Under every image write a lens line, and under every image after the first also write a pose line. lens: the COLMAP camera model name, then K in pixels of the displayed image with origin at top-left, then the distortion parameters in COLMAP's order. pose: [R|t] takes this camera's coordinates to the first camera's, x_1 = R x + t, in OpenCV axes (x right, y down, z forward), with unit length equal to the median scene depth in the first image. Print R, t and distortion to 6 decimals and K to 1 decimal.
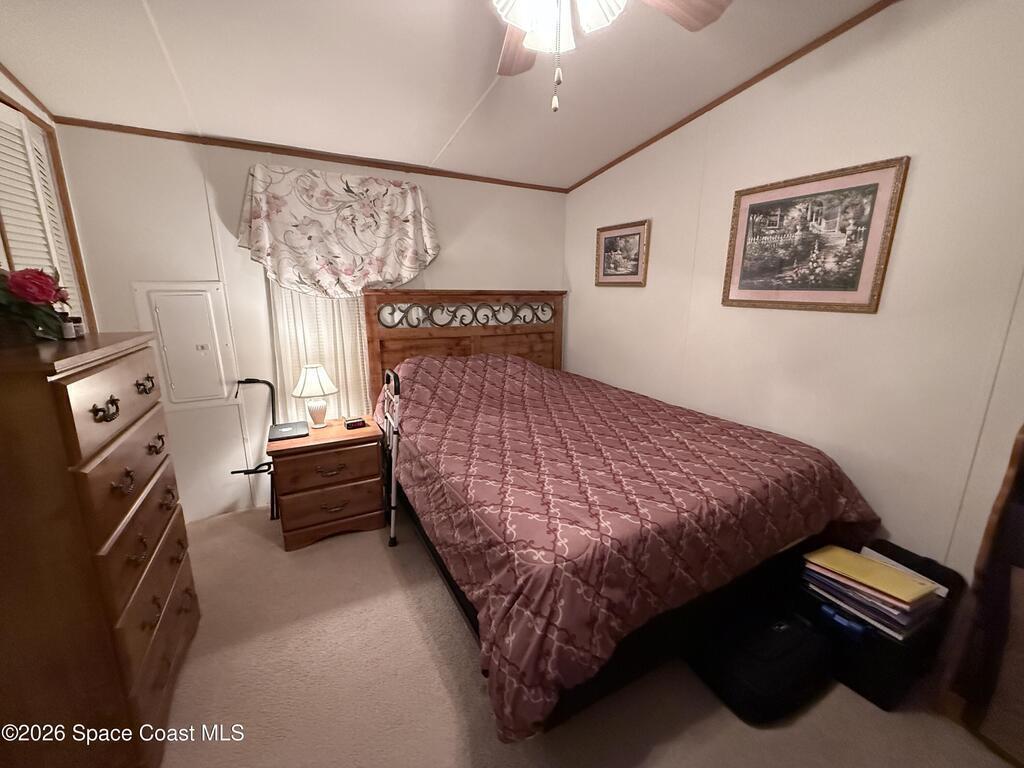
lens RADIAL K [[408.1, 0, 510.8], [0, 408.1, 384.5], [0, 0, 1]] dist [0.000079, 0.000068]
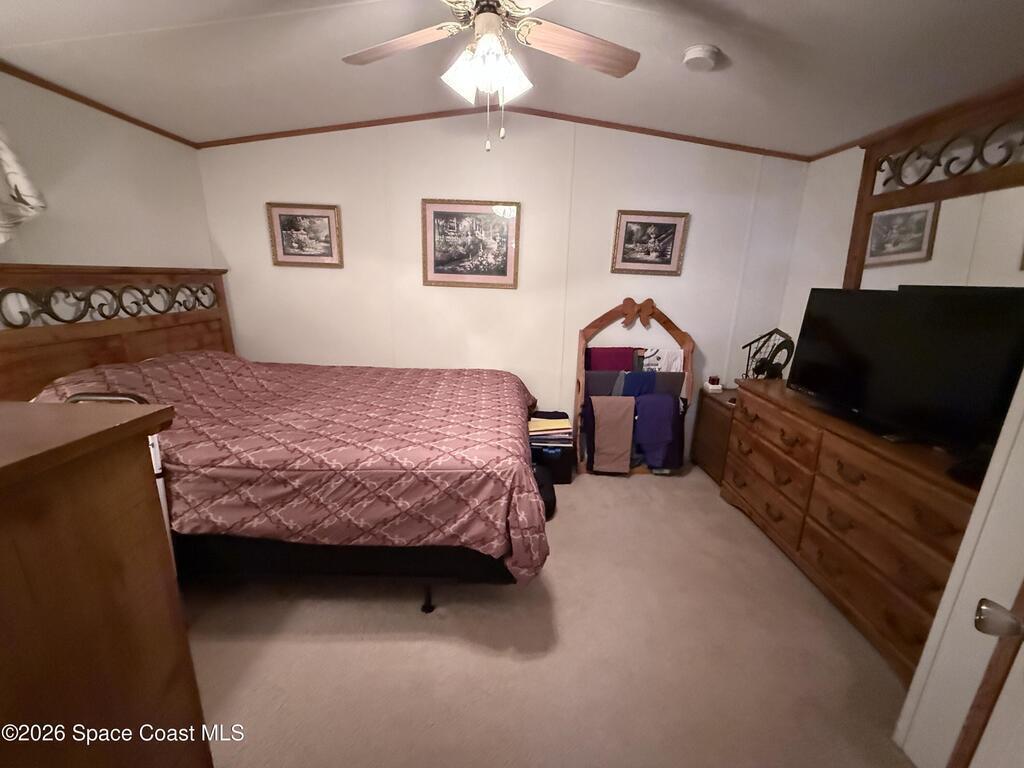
lens RADIAL K [[408.1, 0, 510.8], [0, 408.1, 384.5], [0, 0, 1]] dist [0.000079, 0.000068]
pose [[0.475953, -0.218591, 0.851873, -0.566290], [0.174197, 0.972860, 0.152311, -0.034772], [-0.862047, 0.075901, 0.501113, 0.125886]]
